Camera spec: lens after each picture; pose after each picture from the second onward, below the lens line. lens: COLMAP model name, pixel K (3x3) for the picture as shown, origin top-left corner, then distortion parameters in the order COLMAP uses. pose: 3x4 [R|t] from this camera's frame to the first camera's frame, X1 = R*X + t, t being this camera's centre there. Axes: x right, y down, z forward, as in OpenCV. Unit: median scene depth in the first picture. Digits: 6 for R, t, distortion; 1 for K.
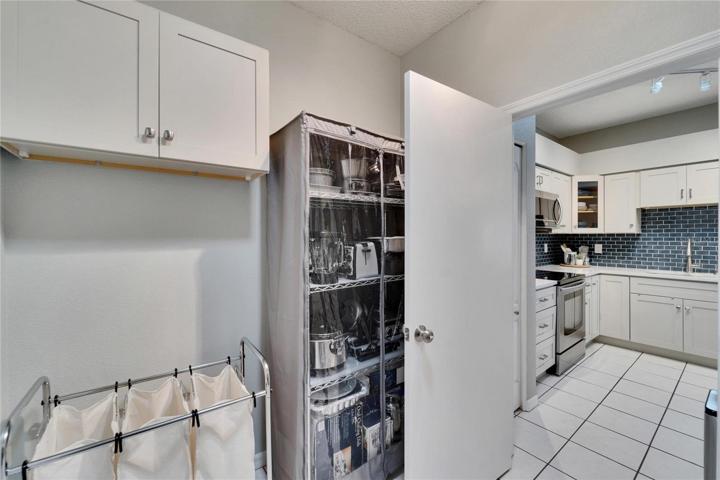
lens RADIAL K [[302.3, 0, 355.4], [0, 302.3, 235.3], [0, 0, 1]] dist [0.004039, 0.000386]
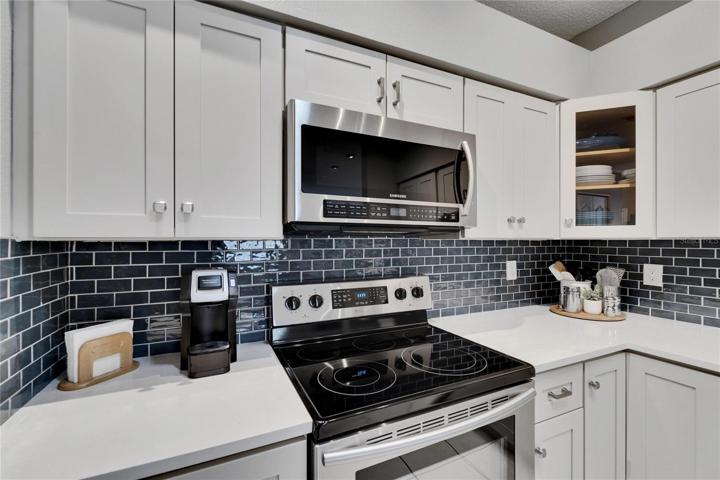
lens RADIAL K [[302.3, 0, 333.8], [0, 302.3, 240.3], [0, 0, 1]] dist [0.004039, 0.000386]
pose [[0.964153, 0.001228, -0.265344, 0.528783], [-0.000606, 0.999997, 0.002425, -0.005280], [0.265346, -0.002177, 0.964151, 0.517509]]
